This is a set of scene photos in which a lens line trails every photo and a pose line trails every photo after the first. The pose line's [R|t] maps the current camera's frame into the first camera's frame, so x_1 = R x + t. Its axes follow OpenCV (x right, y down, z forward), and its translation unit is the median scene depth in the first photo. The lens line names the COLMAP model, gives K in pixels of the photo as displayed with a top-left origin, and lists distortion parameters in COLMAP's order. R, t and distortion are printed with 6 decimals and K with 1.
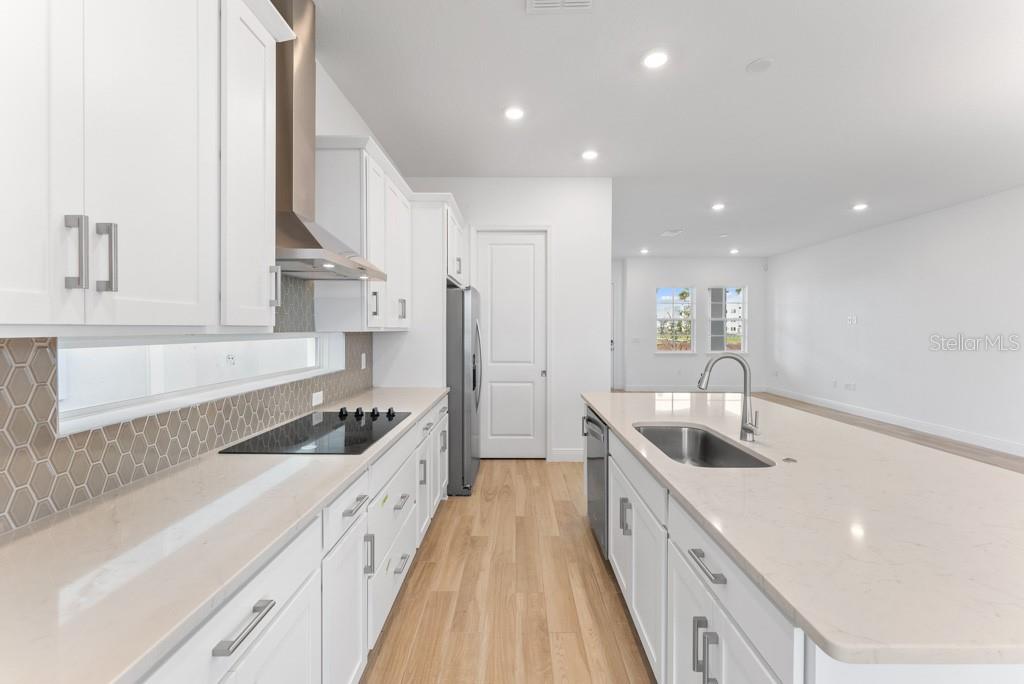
lens RADIAL K [[420.3, 0, 519.6], [0, 420.3, 324.9], [0, 0, 1]] dist [0.012372, -0.000070]
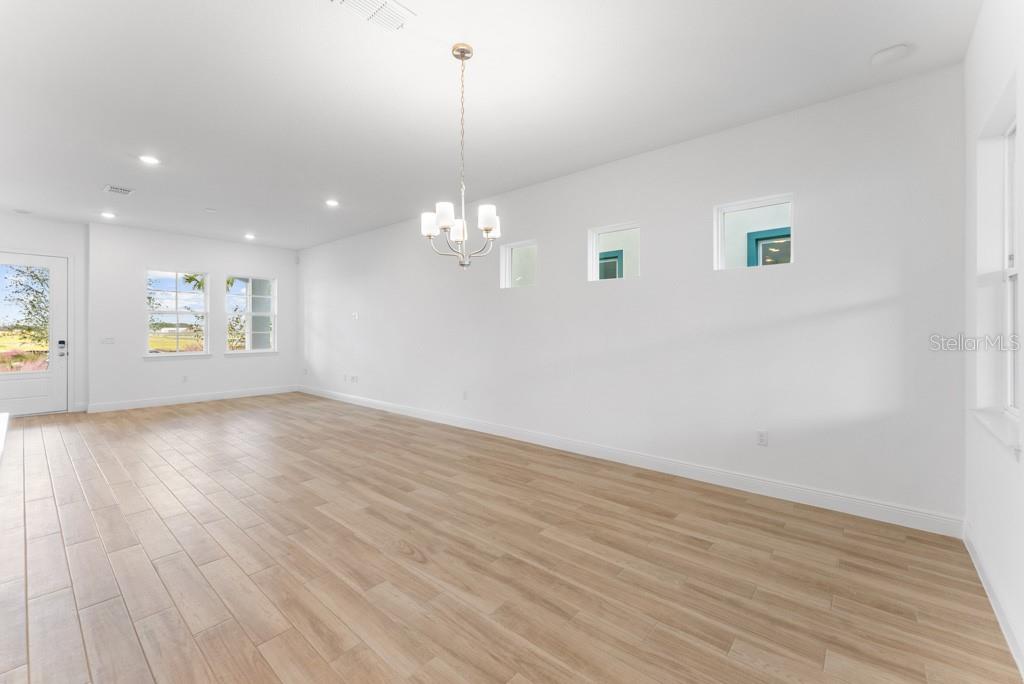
lens RADIAL K [[420.3, 0, 519.6], [0, 420.3, 324.9], [0, 0, 1]] dist [0.012372, -0.000070]
pose [[0.653722, 0.006790, 0.756705, 0.461429], [-0.004540, 0.999977, -0.005051, 0.026926], [-0.756721, -0.000134, 0.653738, -0.001867]]
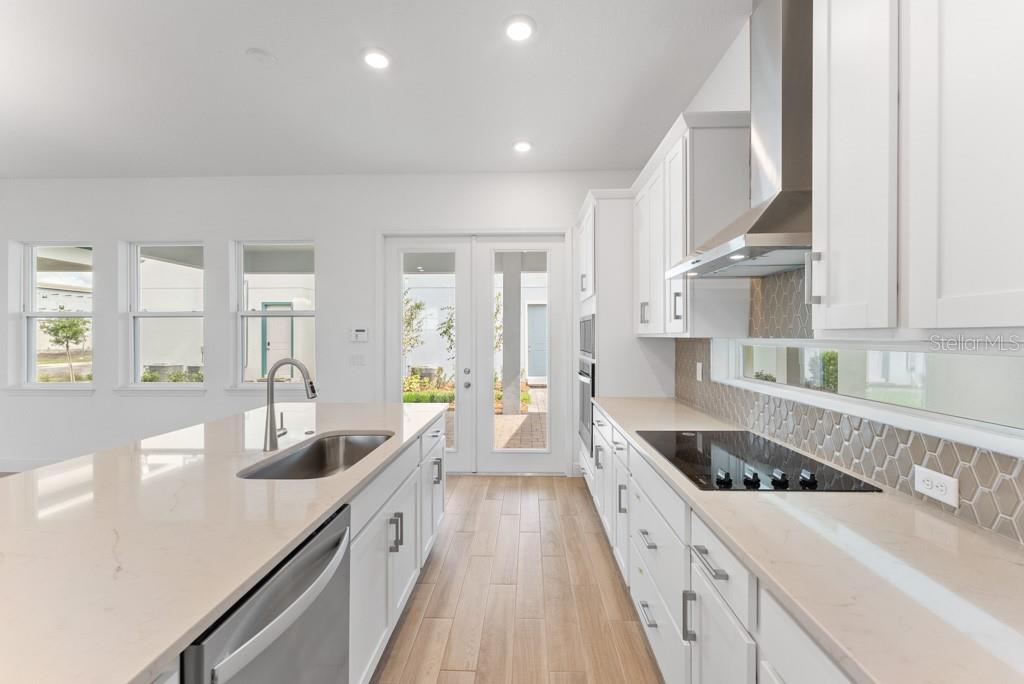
lens RADIAL K [[413.3, 0, 516.8], [0, 413.3, 339.6], [0, 0, 1]] dist [0.012469, -0.000014]
pose [[-0.999064, -0.002937, 0.043165, -0.027789], [-0.003046, 0.999992, -0.002443, 0.012040], [-0.043158, -0.002573, -0.999065, 0.949447]]
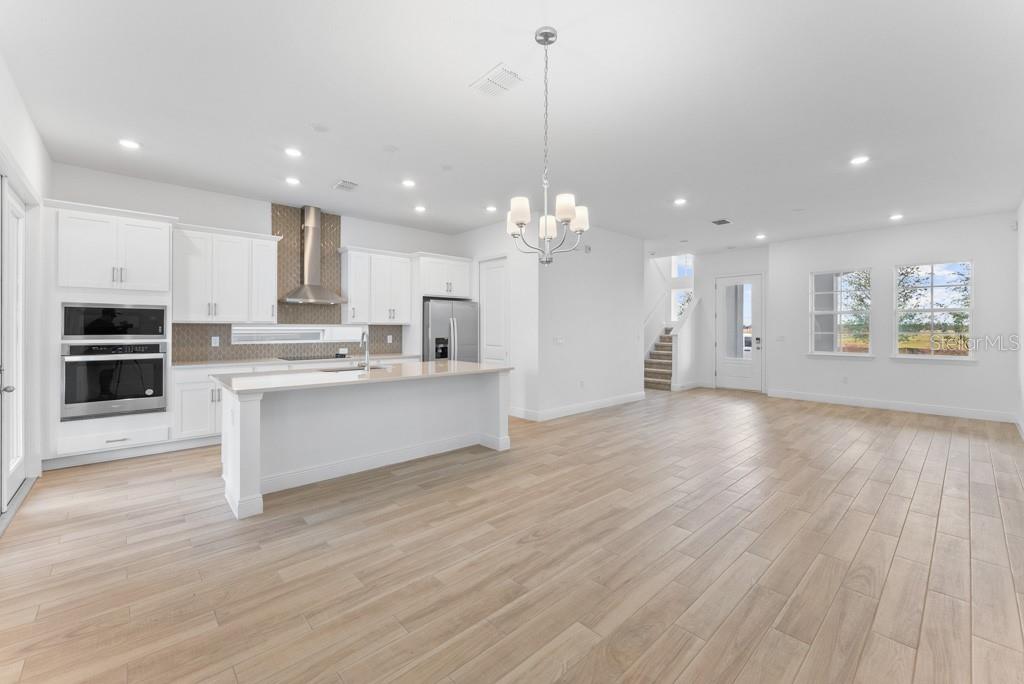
lens RADIAL K [[413.3, 0, 516.8], [0, 413.3, 339.6], [0, 0, 1]] dist [0.012469, -0.000014]
pose [[0.675869, 0.021650, -0.736704, 1.312184], [0.005542, 0.999391, 0.034455, 0.016823], [0.737001, -0.027370, 0.675337, 0.053430]]
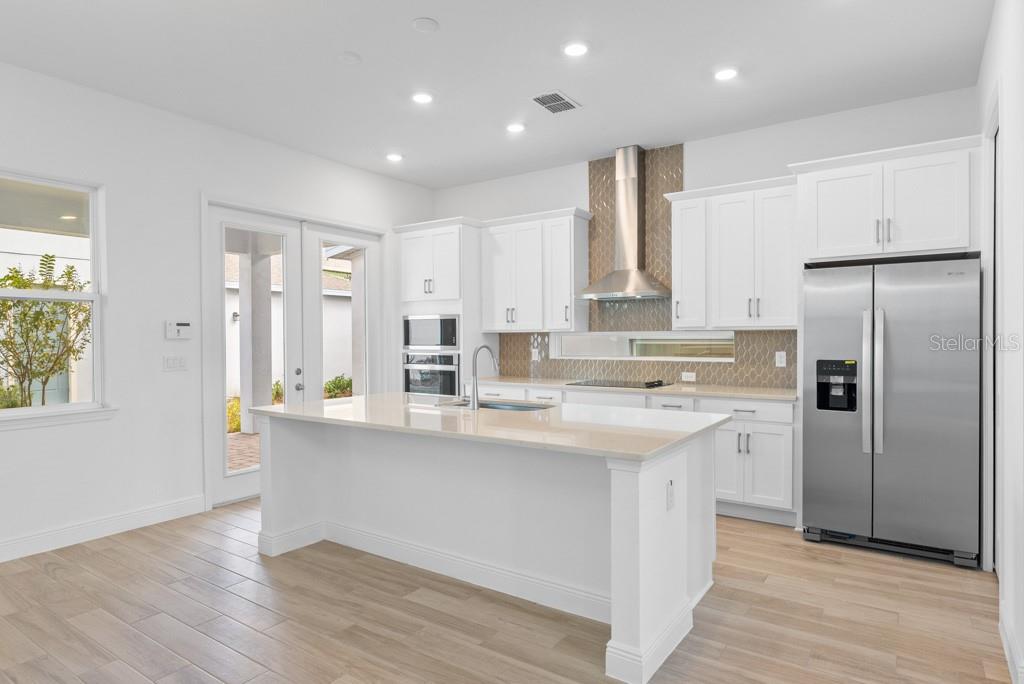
lens RADIAL K [[587.2, 0, 512.0], [0, 587.2, 342.0], [0, 0, 1]] dist [0.008148, 0.001746]
pose [[-0.569186, 0.009271, -0.822157, 0.974582], [0.013465, 0.999907, 0.001953, 0.027138], [0.822099, -0.009959, -0.569258, 1.062697]]
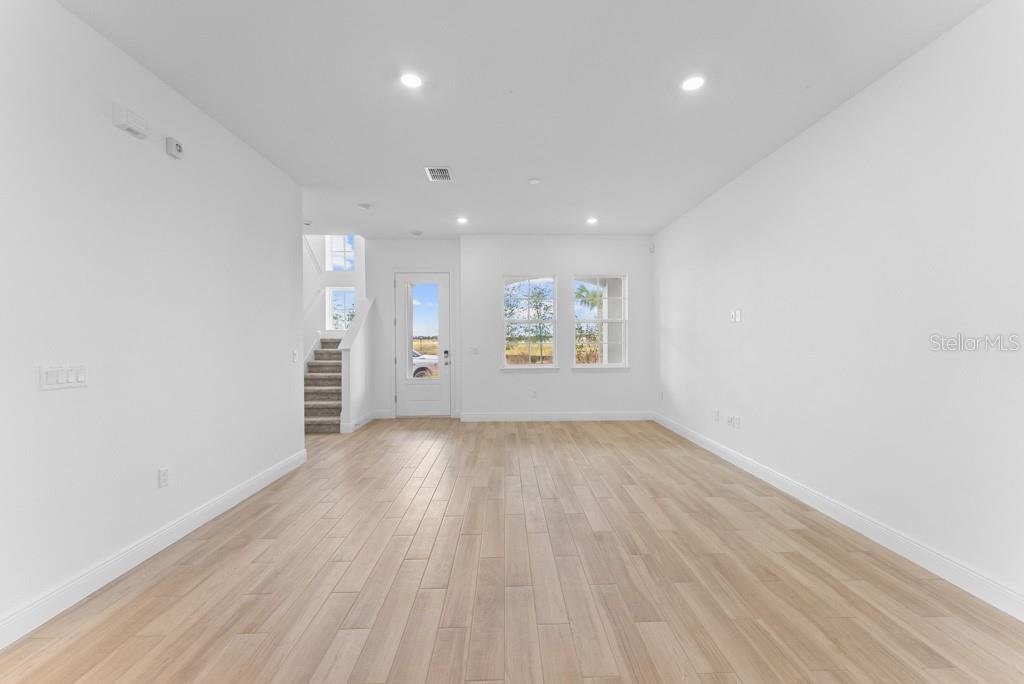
lens RADIAL K [[413.3, 0, 516.8], [0, 413.3, 339.6], [0, 0, 1]] dist [0.012469, -0.000014]
pose [[0.999762, -0.006341, 0.020855, 0.810090], [0.006104, 0.999916, 0.011449, 0.025038], [-0.020926, -0.011319, 0.999717, 0.707258]]
